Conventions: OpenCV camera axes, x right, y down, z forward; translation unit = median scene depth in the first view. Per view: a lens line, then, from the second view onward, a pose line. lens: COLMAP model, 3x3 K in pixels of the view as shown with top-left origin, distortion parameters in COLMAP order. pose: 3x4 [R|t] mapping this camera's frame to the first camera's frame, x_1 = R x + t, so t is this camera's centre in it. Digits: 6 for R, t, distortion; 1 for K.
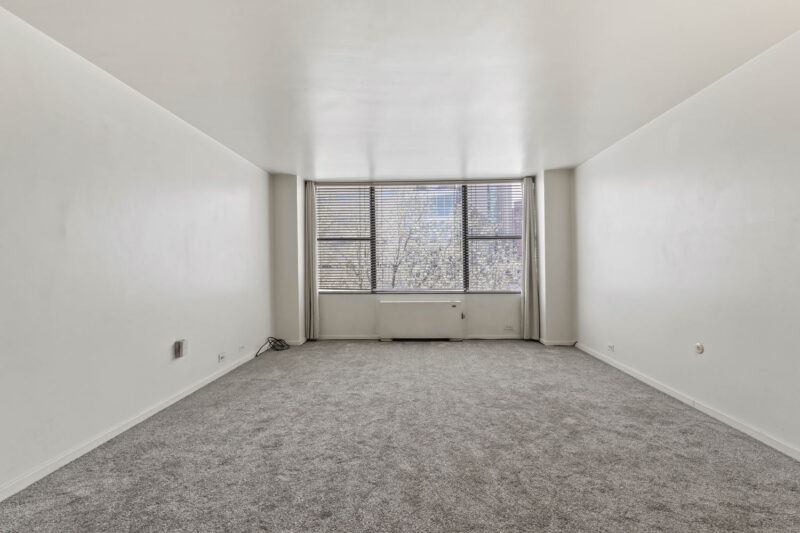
lens RADIAL K [[350.7, 0, 399.1], [0, 350.7, 266.1], [0, 0, 1]] dist [0.007509, 0.000348]
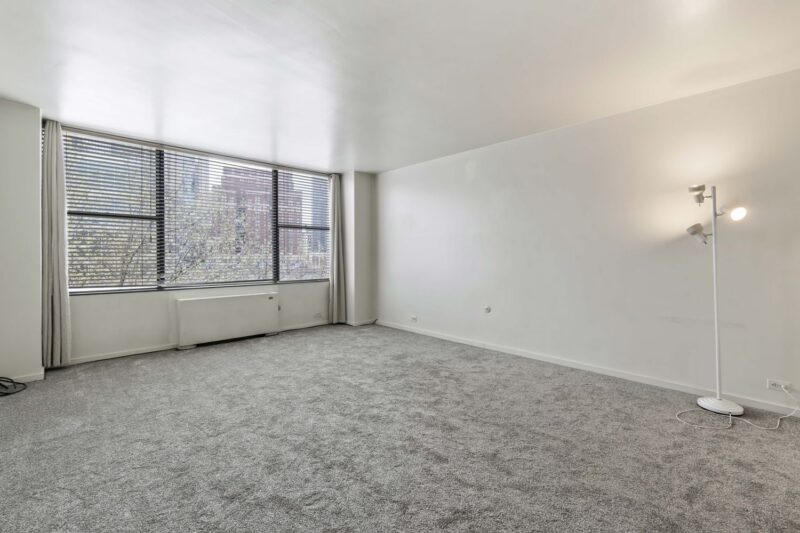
lens RADIAL K [[350.7, 0, 411.9], [0, 350.7, 251.6], [0, 0, 1]] dist [0.007509, 0.000348]
pose [[0.696296, 0.015549, 0.717586, -0.263040], [-0.008014, 0.999871, -0.013889, 0.000492], [-0.717710, 0.003920, 0.696331, 0.080834]]
